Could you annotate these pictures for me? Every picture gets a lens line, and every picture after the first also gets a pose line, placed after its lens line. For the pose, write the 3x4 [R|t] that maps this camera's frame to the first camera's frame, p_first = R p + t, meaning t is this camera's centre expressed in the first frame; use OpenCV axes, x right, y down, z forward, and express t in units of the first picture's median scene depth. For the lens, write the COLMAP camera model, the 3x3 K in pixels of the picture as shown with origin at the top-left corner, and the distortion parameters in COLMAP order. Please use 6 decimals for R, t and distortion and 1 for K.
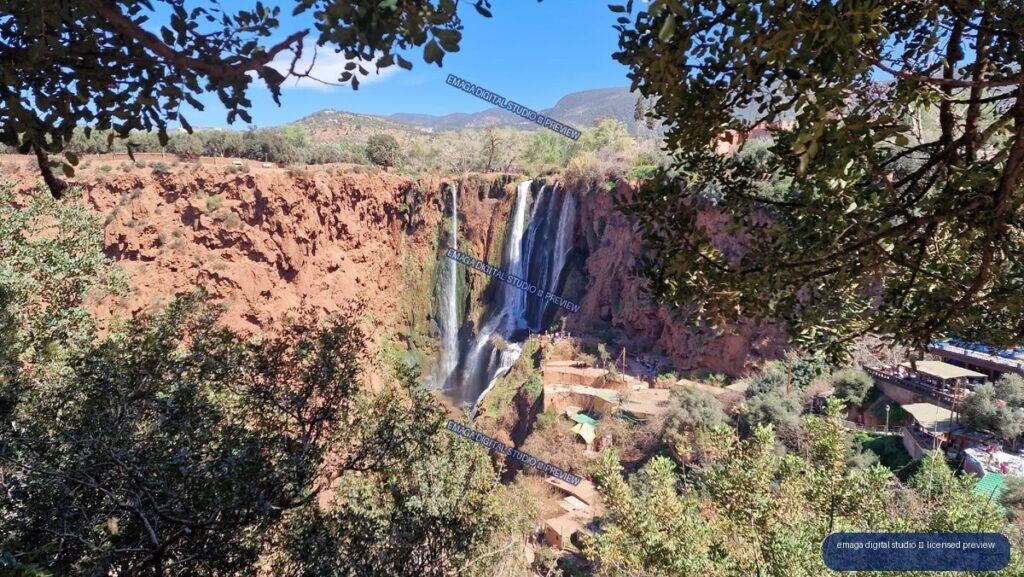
lens RADIAL K [[681.1, 0, 503.3], [0, 681.1, 285.0], [0, 0, 1]] dist [0.100997, -0.092476]
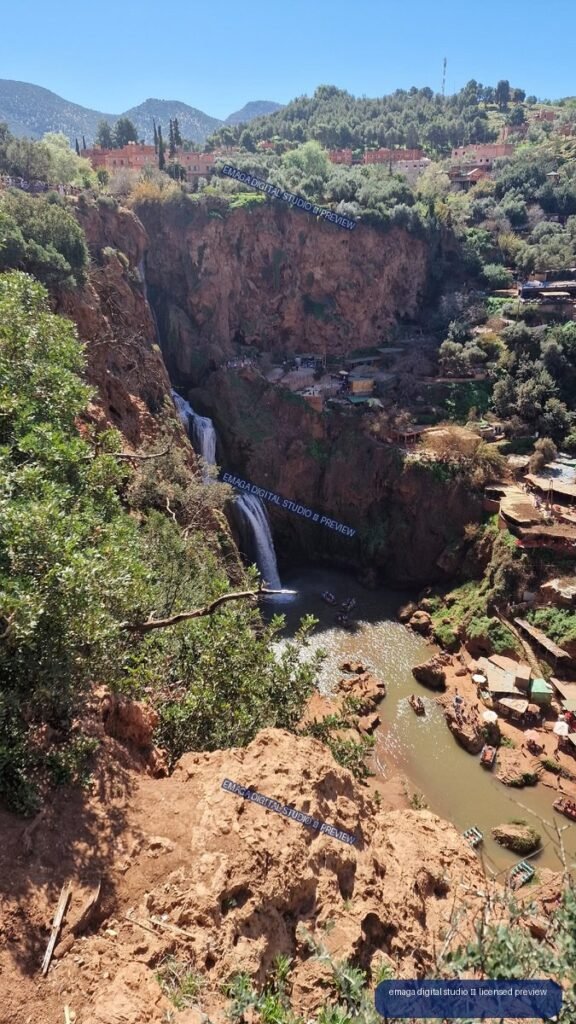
lens RADIAL K [[681.1, 0, 281.5], [0, 681.1, 508.3], [0, 0, 1]] dist [0.100997, -0.092476]
pose [[0.247133, -0.407039, 0.879343, -1.040828], [0.146222, 0.912766, 0.381416, -0.131266], [-0.957885, 0.034319, 0.285092, 0.633215]]
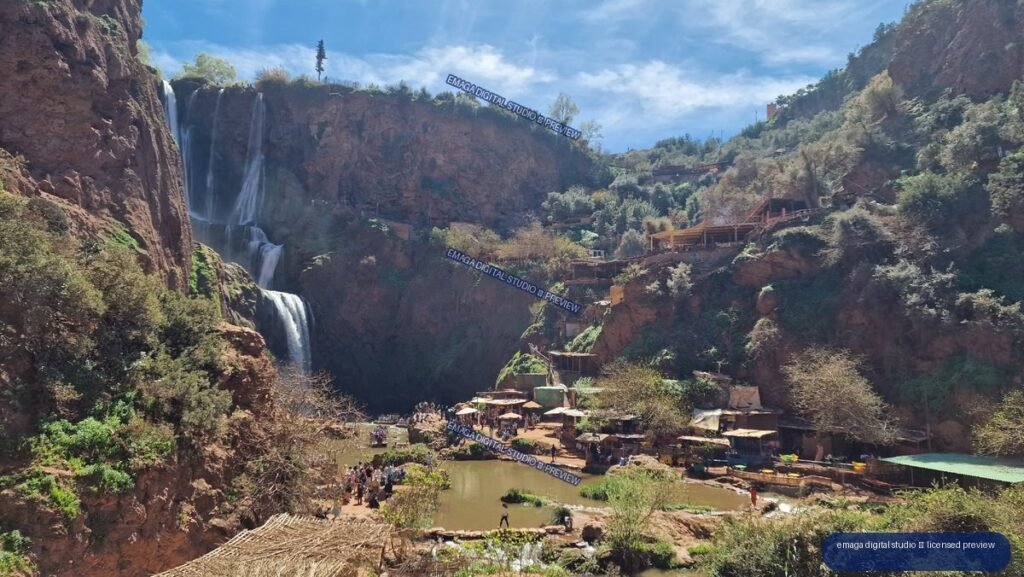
lens RADIAL K [[681.1, 0, 523.4], [0, 681.1, 294.8], [0, 0, 1]] dist [0.100997, -0.092476]
pose [[0.323405, 0.115898, 0.939136, -0.855859], [0.113557, 0.980545, -0.160113, 0.435037], [-0.939422, 0.158427, 0.303952, 0.421616]]
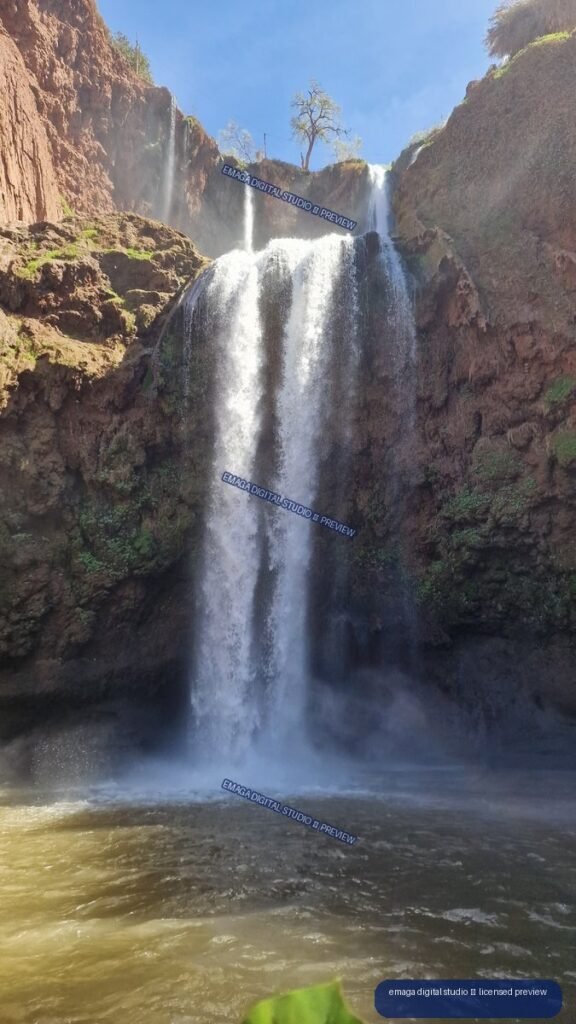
lens RADIAL K [[681.1, 0, 294.2], [0, 681.1, 507.6], [0, 0, 1]] dist [0.100997, -0.092476]
pose [[0.992385, 0.020693, 0.121425, -0.126042], [0.032780, 0.905871, -0.422283, 0.426802], [-0.118734, 0.423048, 0.898294, 0.827884]]
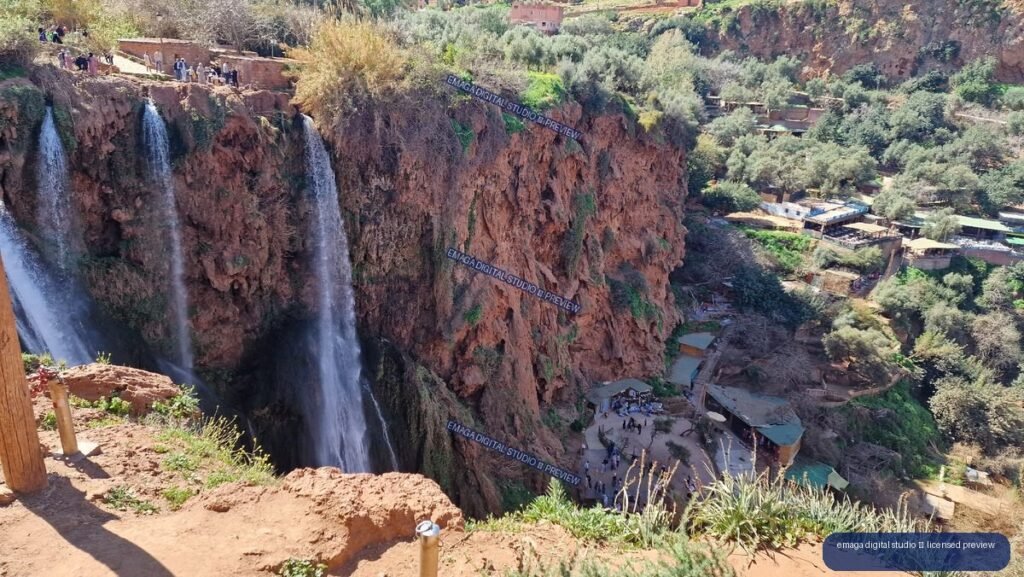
lens RADIAL K [[681.1, 0, 517.4], [0, 681.1, 286.9], [0, 0, 1]] dist [0.100997, -0.092476]
pose [[-0.447426, -0.315175, 0.836944, -0.234240], [0.059288, 0.923331, 0.379401, -0.222228], [-0.892354, 0.219374, -0.394436, 1.248055]]
